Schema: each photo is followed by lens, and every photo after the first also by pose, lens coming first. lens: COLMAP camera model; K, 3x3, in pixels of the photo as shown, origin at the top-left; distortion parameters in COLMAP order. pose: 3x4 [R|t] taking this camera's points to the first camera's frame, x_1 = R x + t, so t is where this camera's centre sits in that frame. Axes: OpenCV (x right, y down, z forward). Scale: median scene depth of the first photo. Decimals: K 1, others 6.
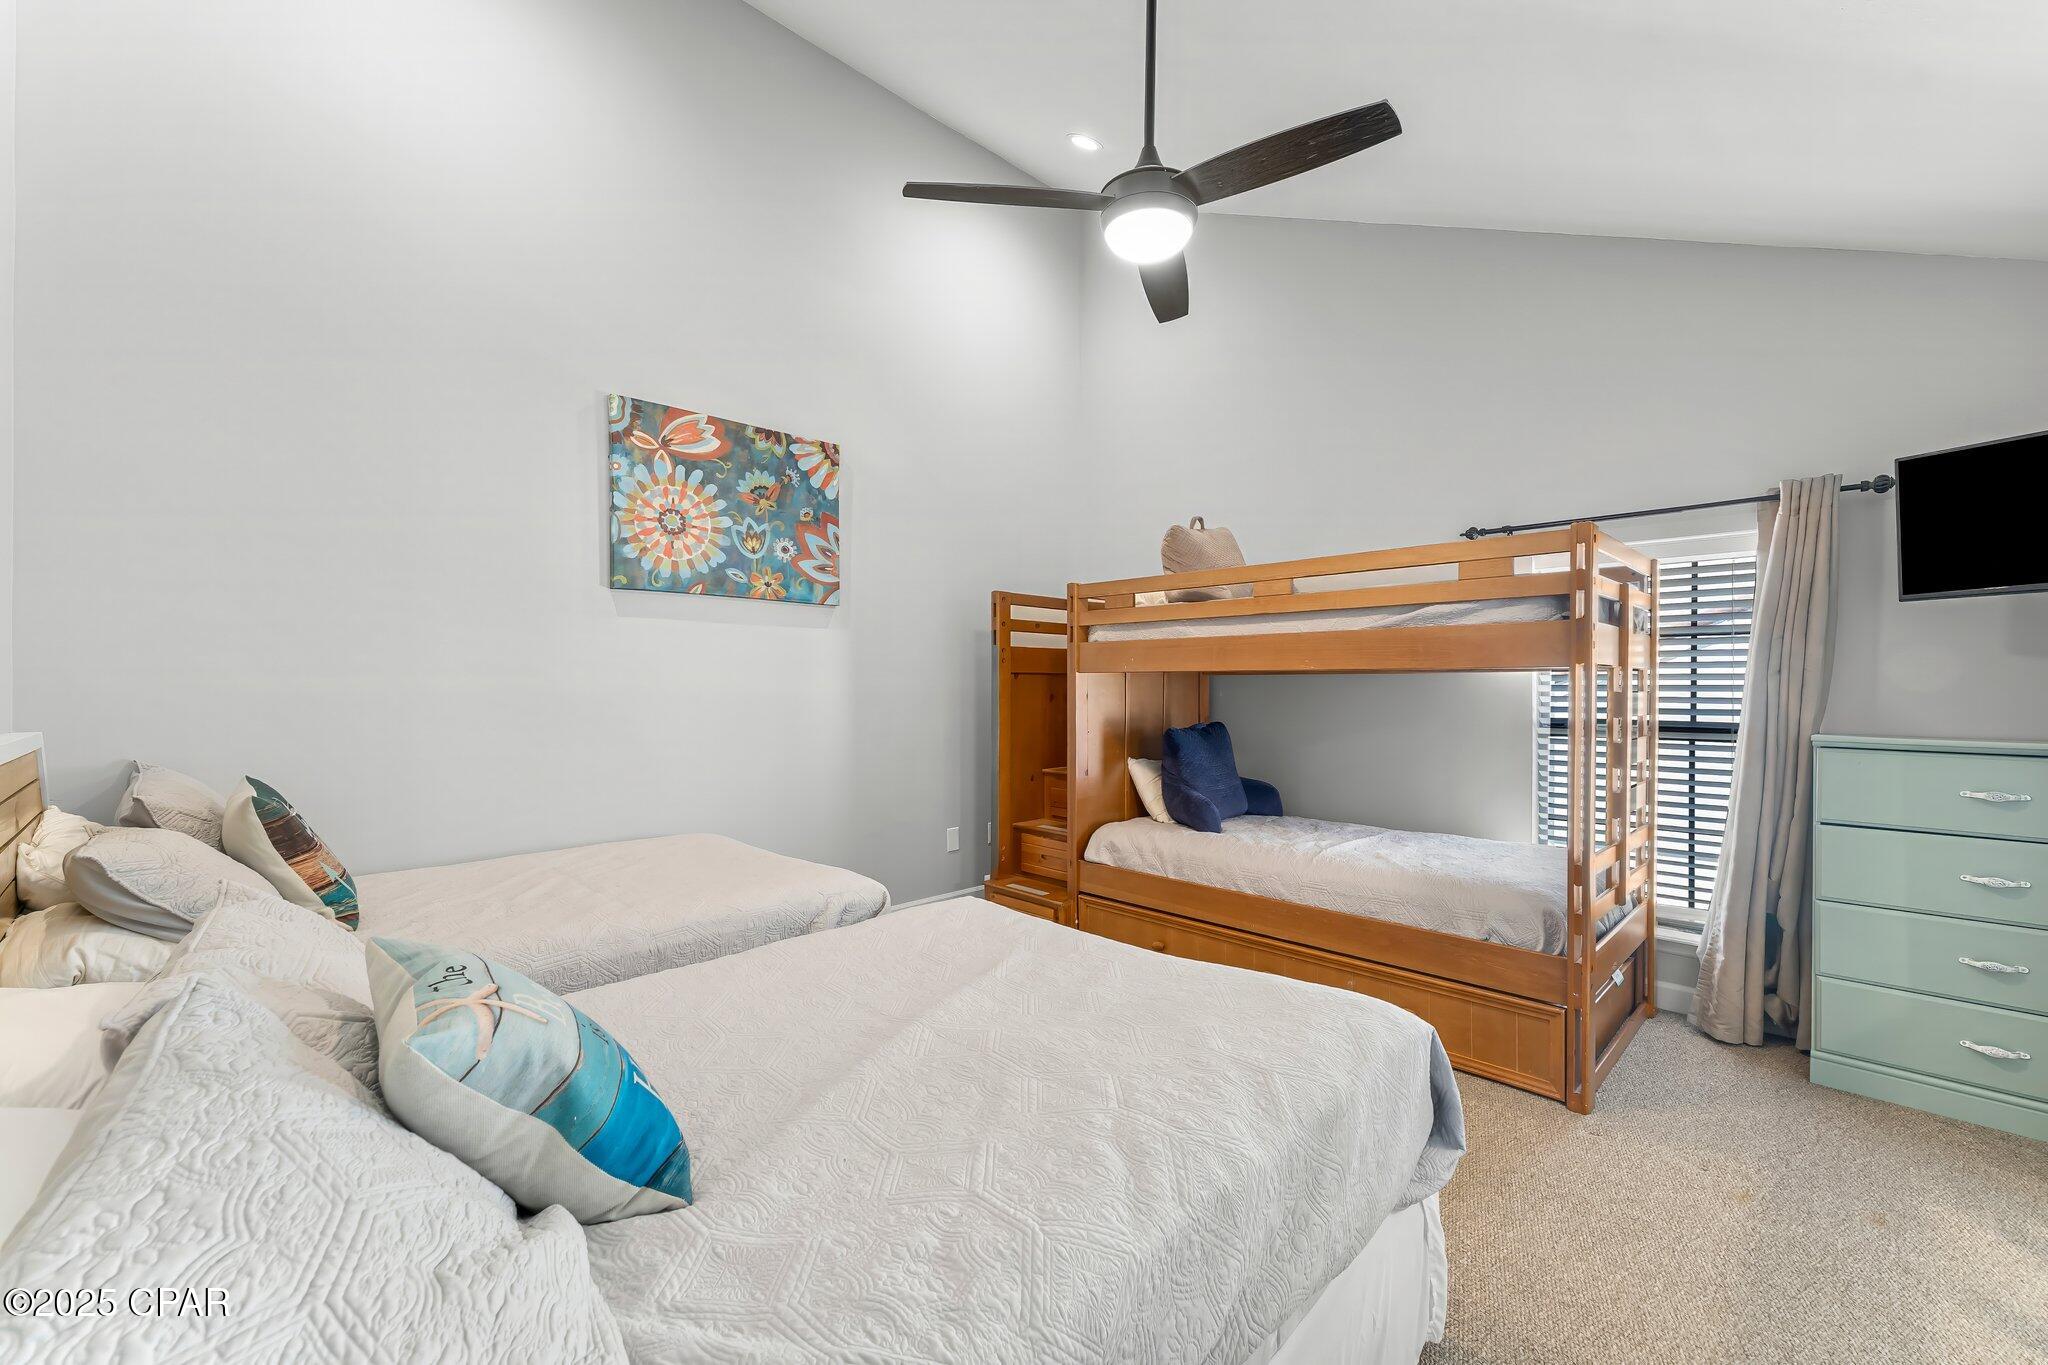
lens RADIAL K [[829.7, 0, 1031.1], [0, 829.7, 681.0], [0, 0, 1]] dist [-0.001244, -0.000056]
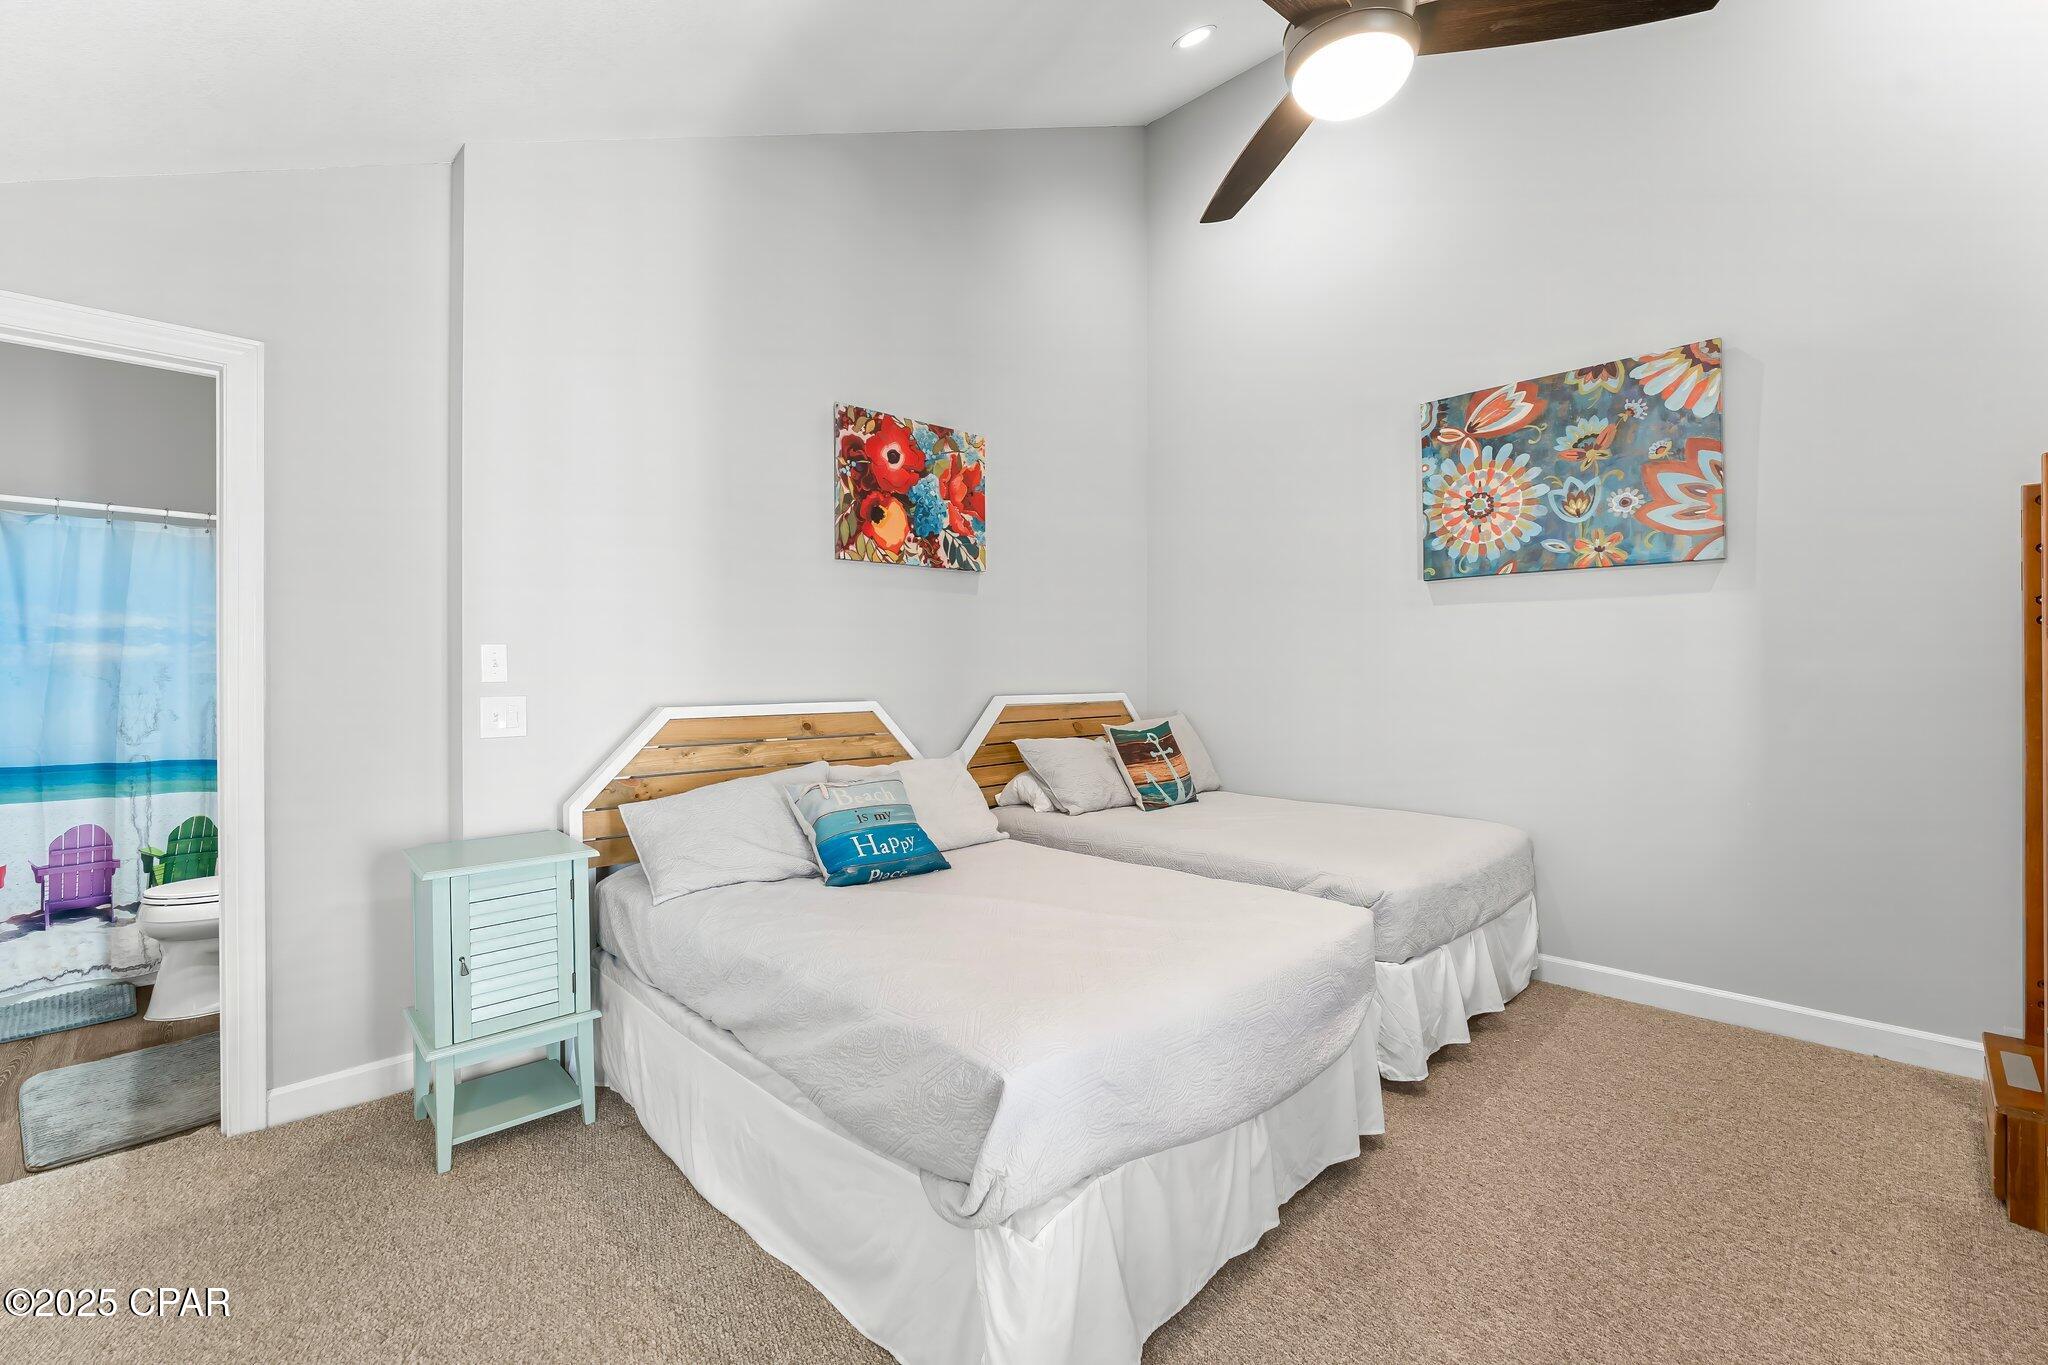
lens RADIAL K [[874.1, 0, 1024.0], [0, 874.1, 682.5], [0, 0, 1]] dist [-0.000725, 0.000068]
pose [[-0.012322, 0.005928, -0.999907, 0.602103], [-0.001112, 0.999982, 0.005942, 0.014785], [0.999923, 0.001185, -0.012315, 0.446214]]
